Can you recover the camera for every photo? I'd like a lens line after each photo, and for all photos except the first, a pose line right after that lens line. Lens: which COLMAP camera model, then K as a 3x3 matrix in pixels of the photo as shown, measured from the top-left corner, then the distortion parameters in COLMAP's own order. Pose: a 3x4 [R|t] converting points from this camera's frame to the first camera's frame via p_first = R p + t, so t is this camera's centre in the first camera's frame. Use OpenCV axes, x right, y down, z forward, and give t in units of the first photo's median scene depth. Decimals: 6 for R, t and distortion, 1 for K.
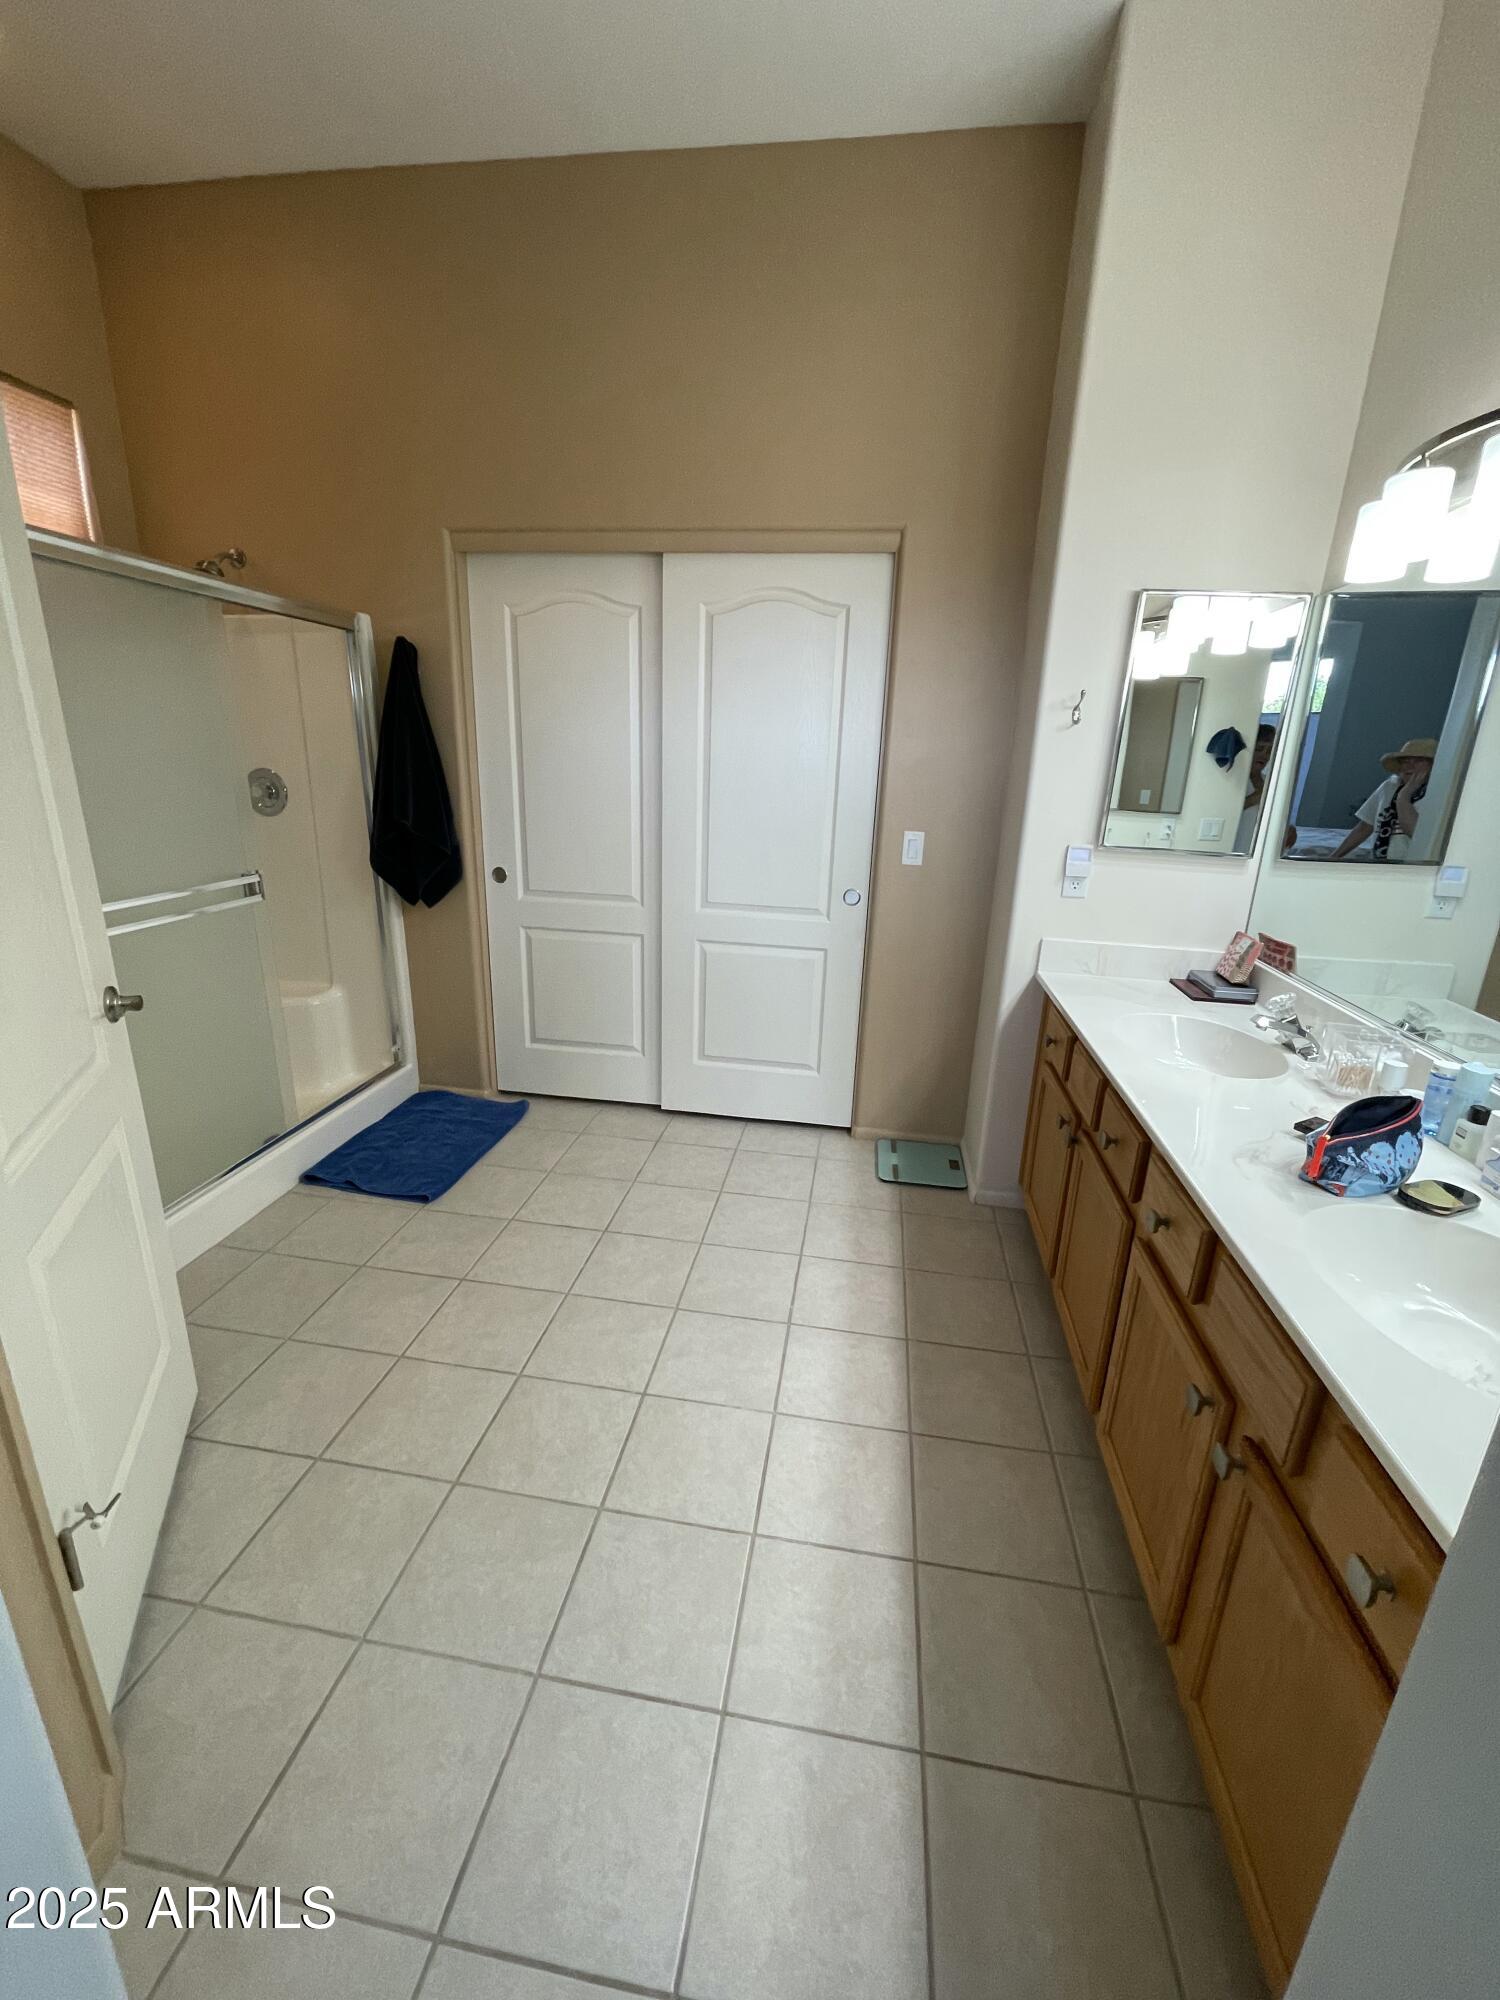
lens RADIAL K [[801.0, 0, 756.8], [0, 801.0, 994.8], [0, 0, 1]] dist [0.002641, 0.000098]
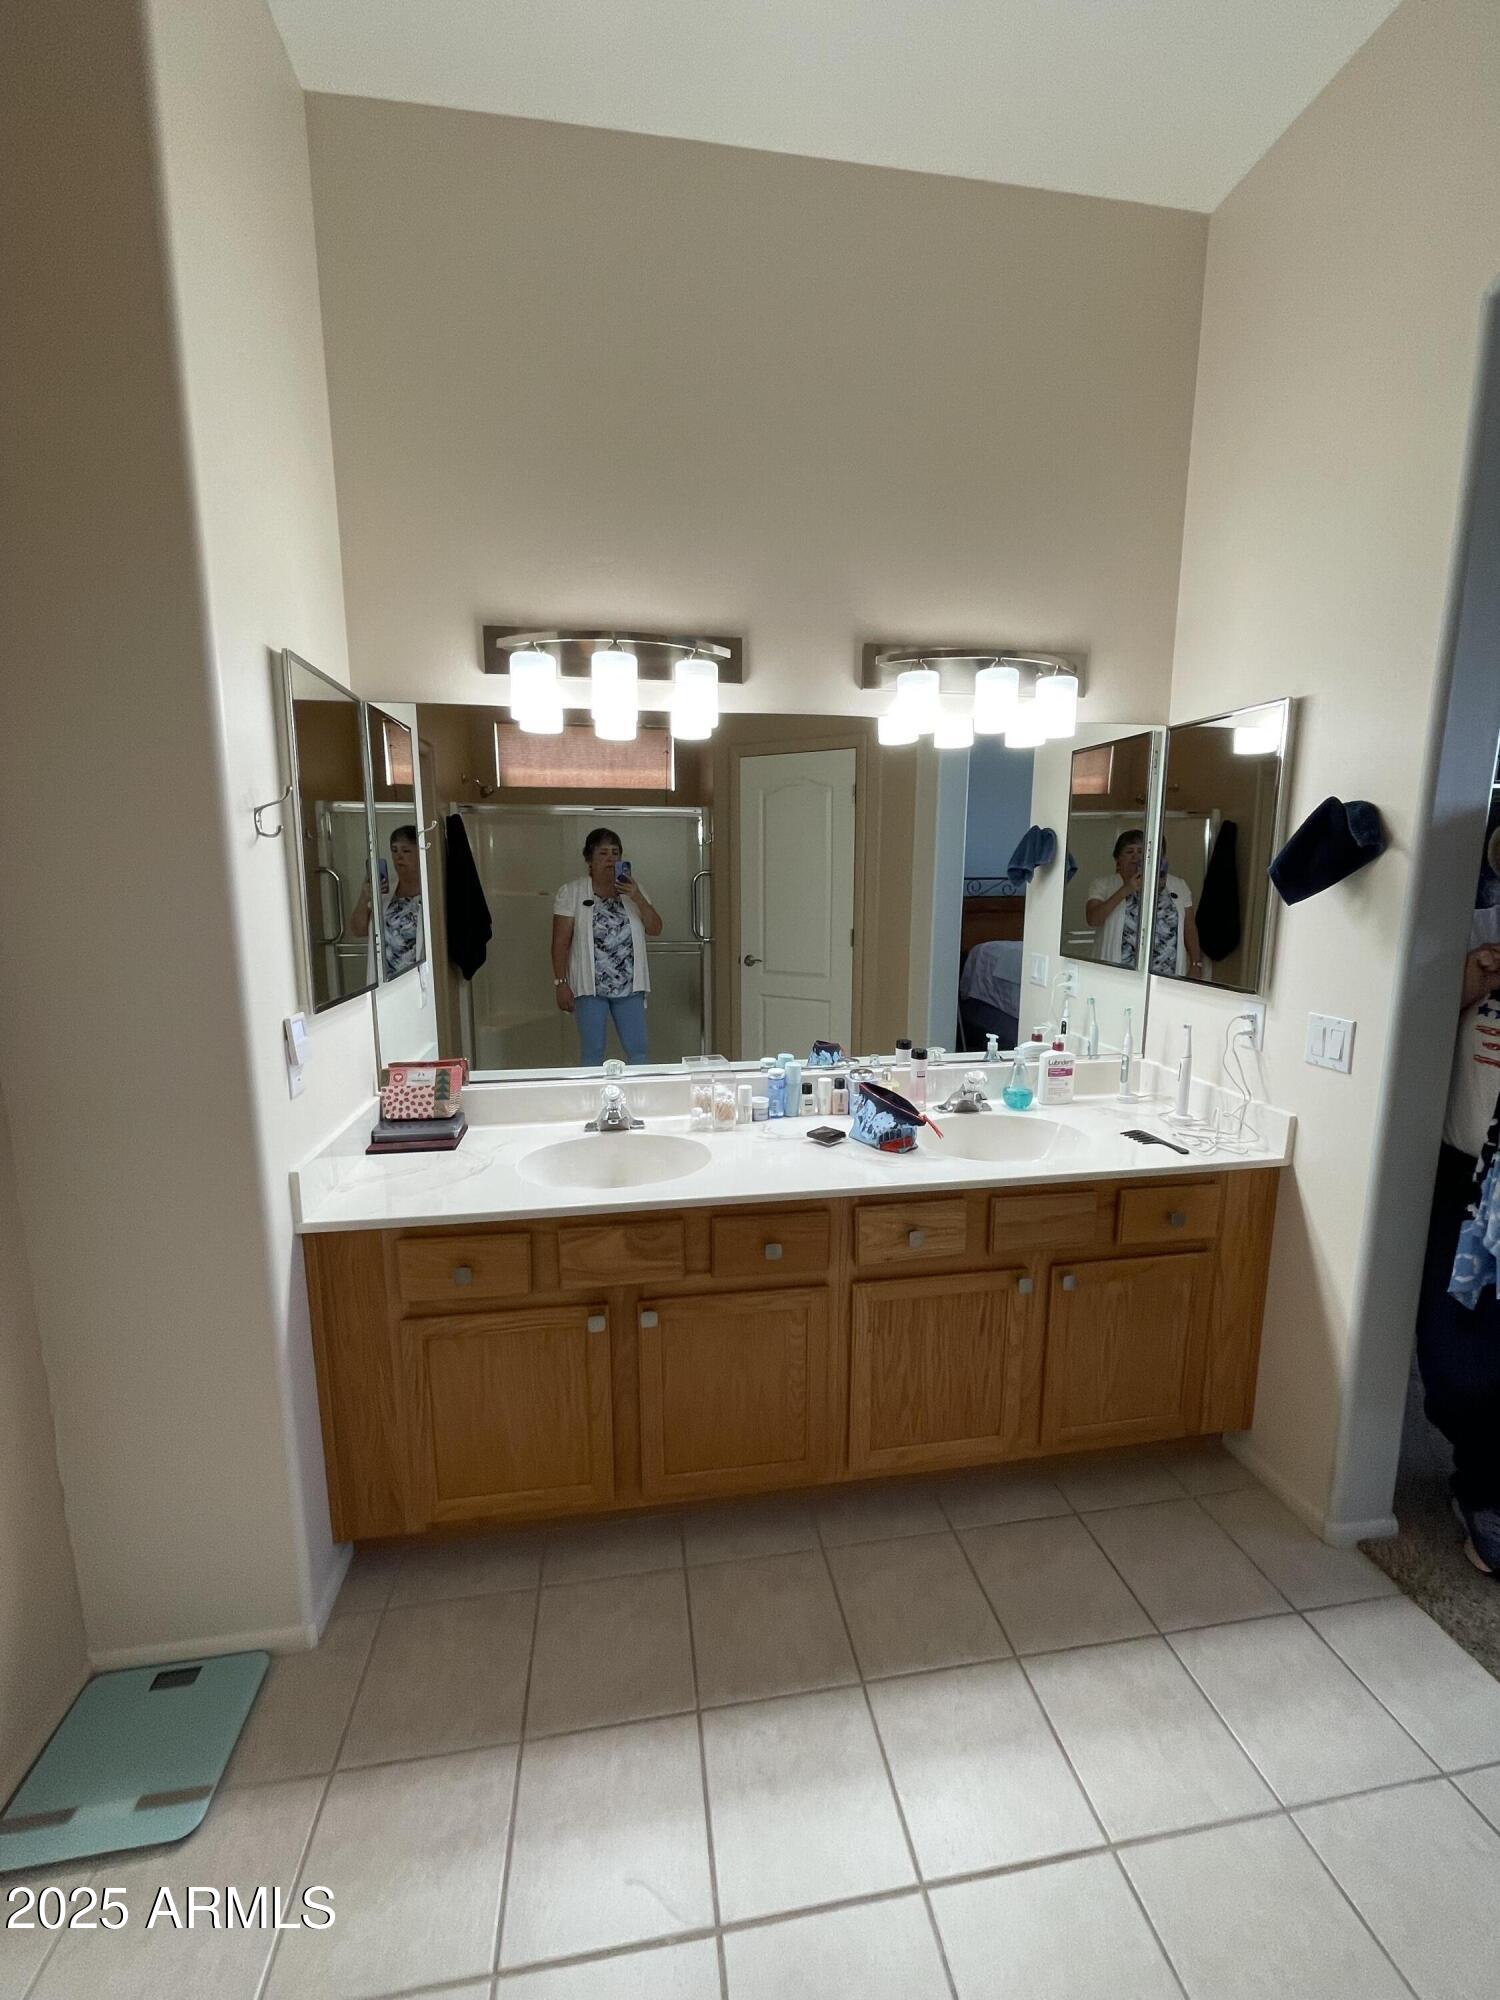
lens RADIAL K [[801.0, 0, 755.6], [0, 801.0, 1003.0], [0, 0, 1]] dist [0.002641, 0.000098]
pose [[-0.315725, -0.181810, 0.931270, -0.388860], [0.253190, 0.929741, 0.267349, -0.334650], [-0.914447, 0.320197, -0.247510, 1.001847]]
